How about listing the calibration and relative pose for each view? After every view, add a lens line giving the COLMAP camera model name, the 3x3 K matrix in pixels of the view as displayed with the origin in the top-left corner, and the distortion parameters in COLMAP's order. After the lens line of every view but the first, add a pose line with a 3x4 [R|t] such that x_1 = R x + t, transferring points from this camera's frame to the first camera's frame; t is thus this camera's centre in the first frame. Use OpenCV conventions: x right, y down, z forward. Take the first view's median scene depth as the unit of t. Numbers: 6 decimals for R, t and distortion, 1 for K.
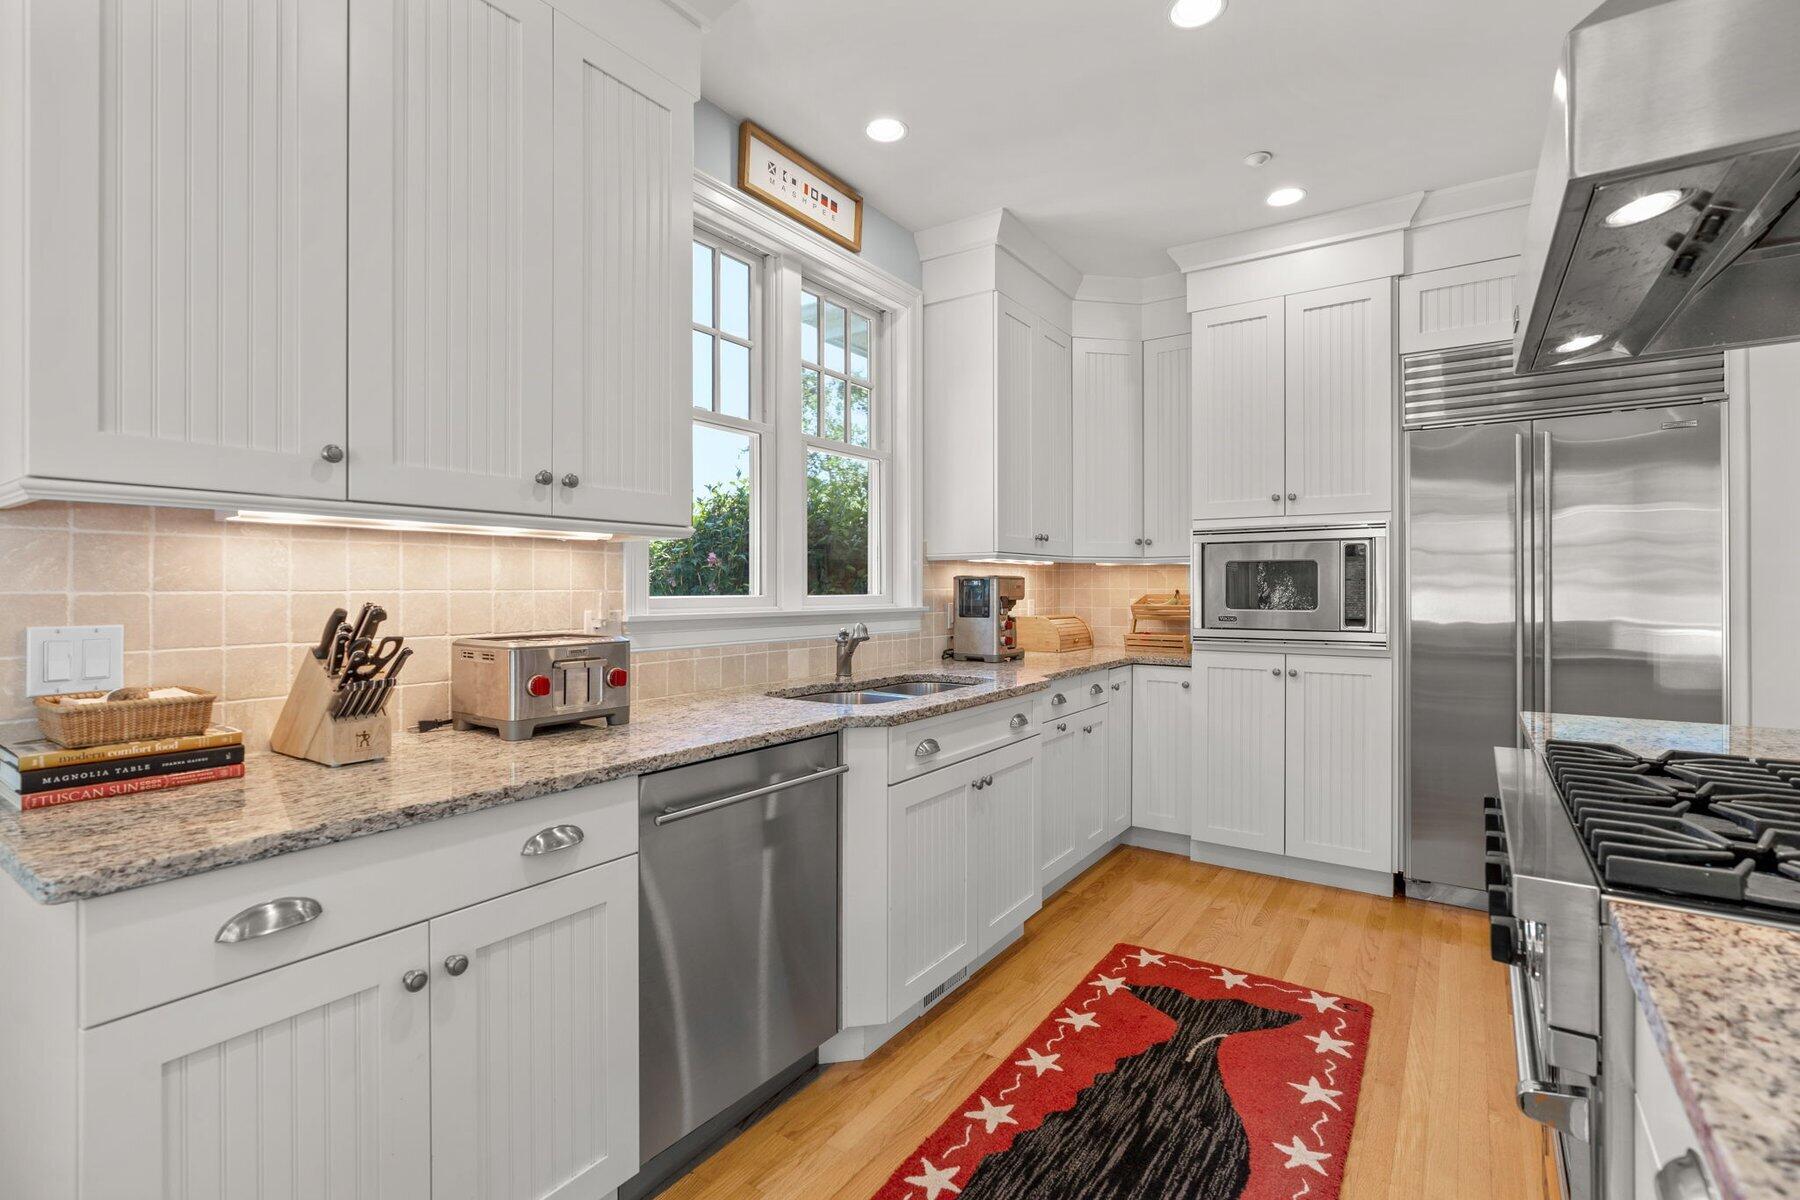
lens RADIAL K [[816.8, 0, 902.5], [0, 816.8, 600.5], [0, 0, 1]] dist [-0.009449, 0.003434]
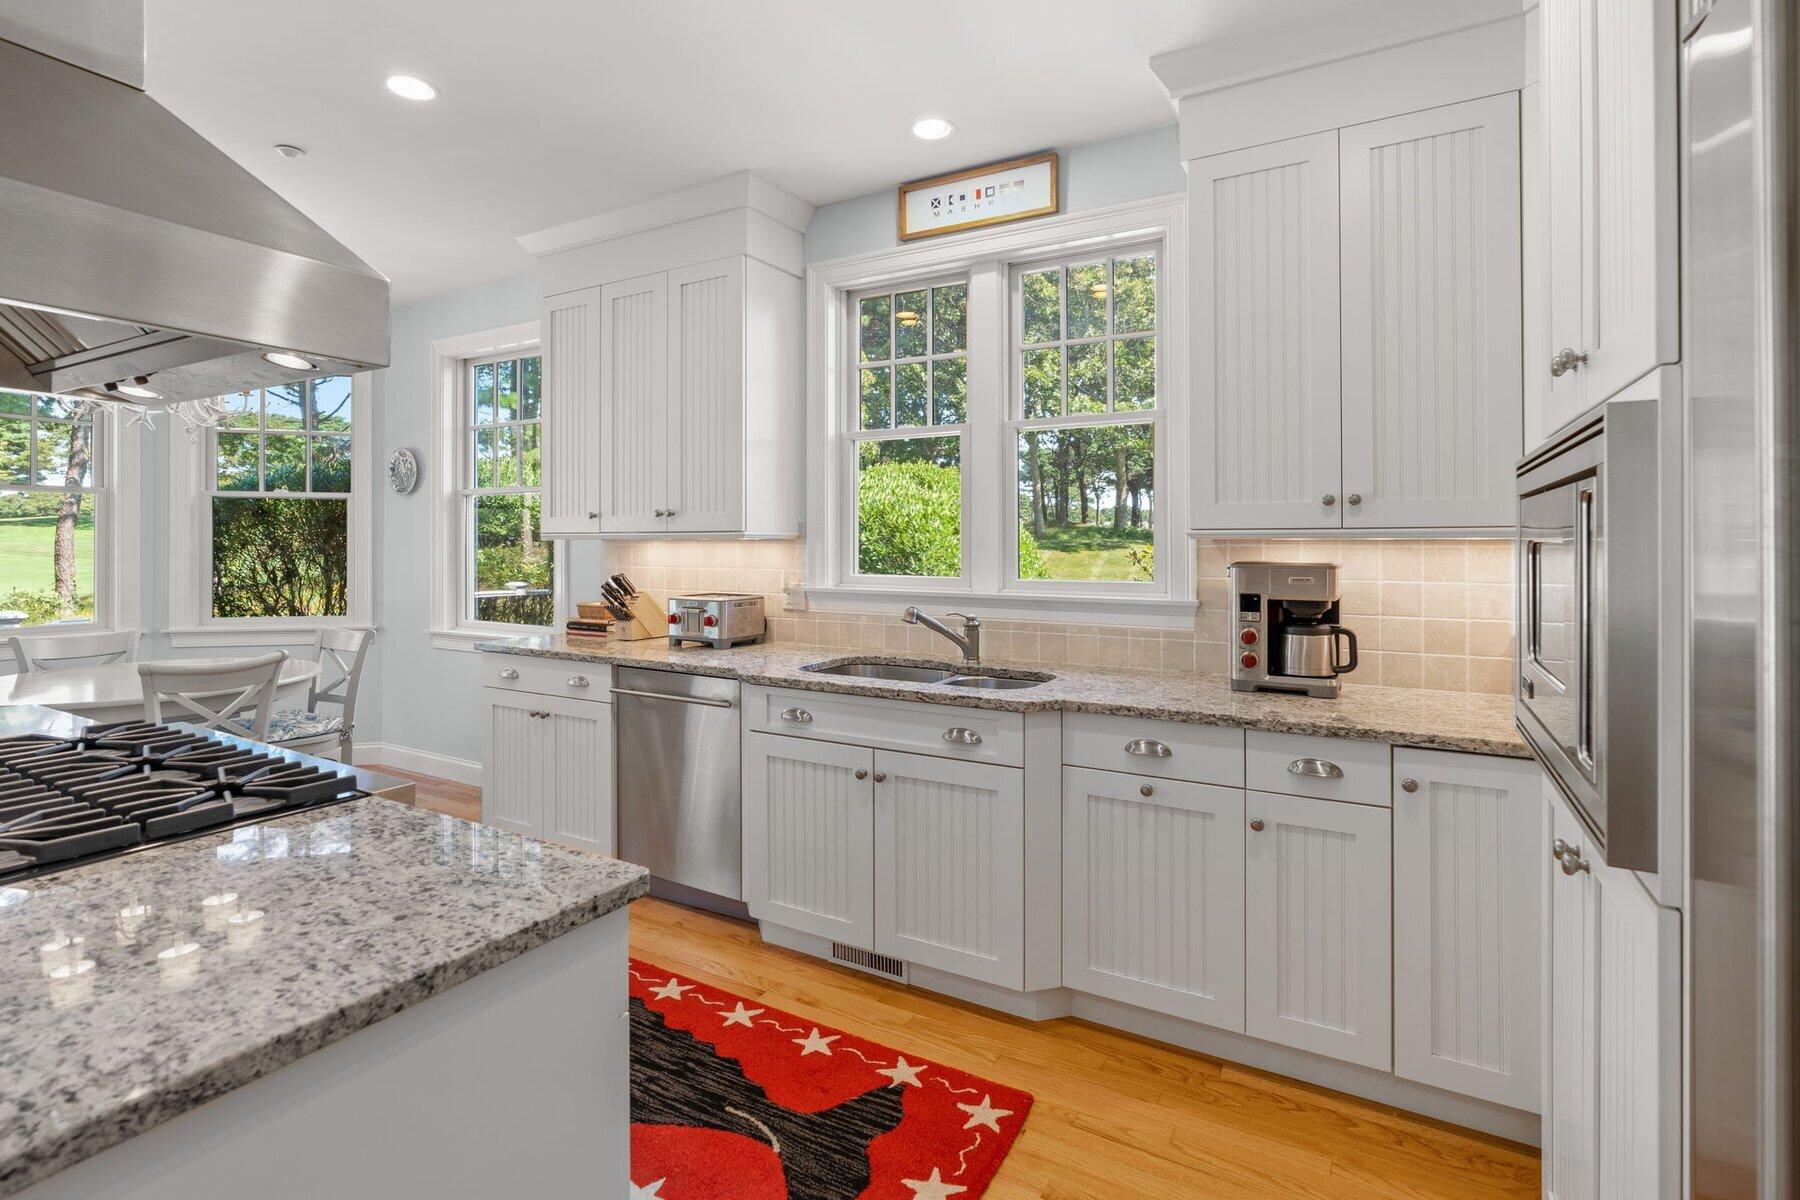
lens RADIAL K [[816.8, 0, 894.1], [0, 816.8, 544.4], [0, 0, 1]] dist [-0.009449, 0.003434]
pose [[0.107624, 0.005621, -0.994176, 1.116084], [-0.015018, 0.999879, 0.004027, -0.063316], [0.994078, 0.014497, 0.107695, 0.945631]]
